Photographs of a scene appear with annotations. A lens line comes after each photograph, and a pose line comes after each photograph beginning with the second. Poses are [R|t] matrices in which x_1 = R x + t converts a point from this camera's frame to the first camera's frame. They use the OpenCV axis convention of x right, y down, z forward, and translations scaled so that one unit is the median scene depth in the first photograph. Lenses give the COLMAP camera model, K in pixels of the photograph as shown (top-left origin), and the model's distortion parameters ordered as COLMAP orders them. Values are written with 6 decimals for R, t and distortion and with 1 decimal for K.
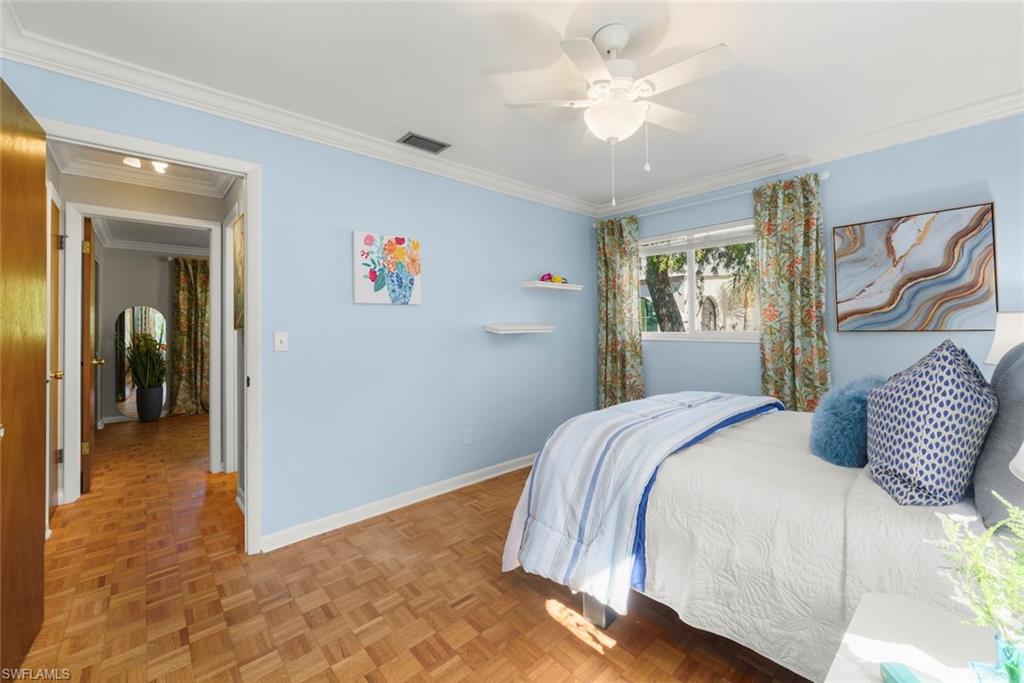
lens RADIAL K [[392.4, 0, 513.0], [0, 392.4, 325.4], [0, 0, 1]] dist [-0.000109, -0.000058]
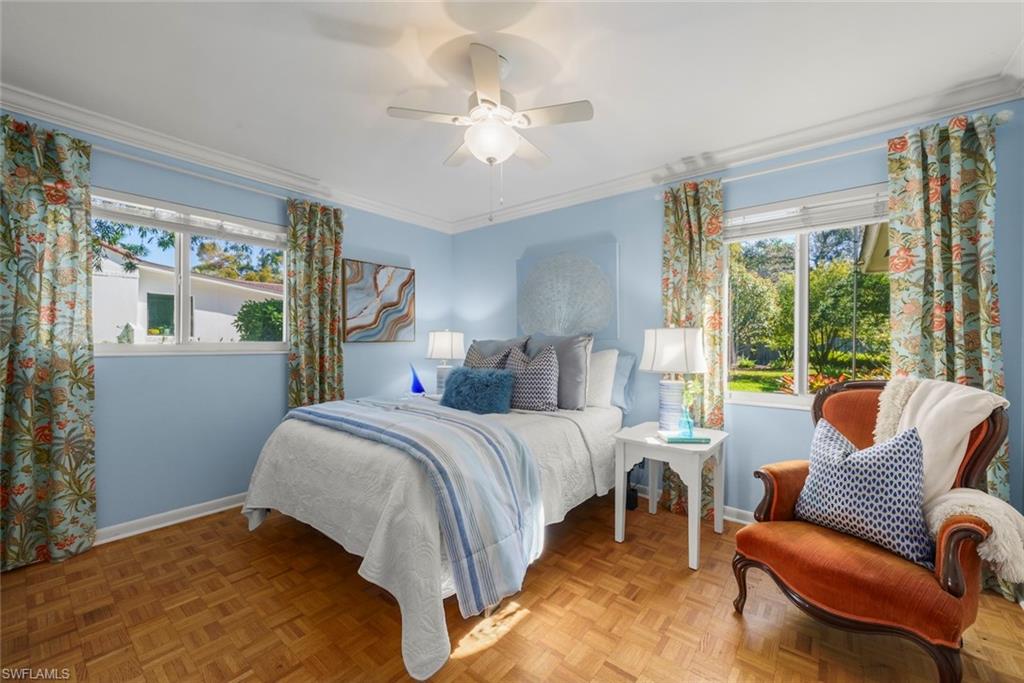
lens RADIAL K [[396.4, 0, 512.0], [0, 396.4, 341.5], [0, 0, 1]] dist [0.000562, 0.000030]
pose [[-0.138840, 0.002725, 0.990311, -0.541731], [-0.012091, 0.999917, -0.004446, 0.014116], [-0.990241, -0.012591, -0.138796, 0.687154]]
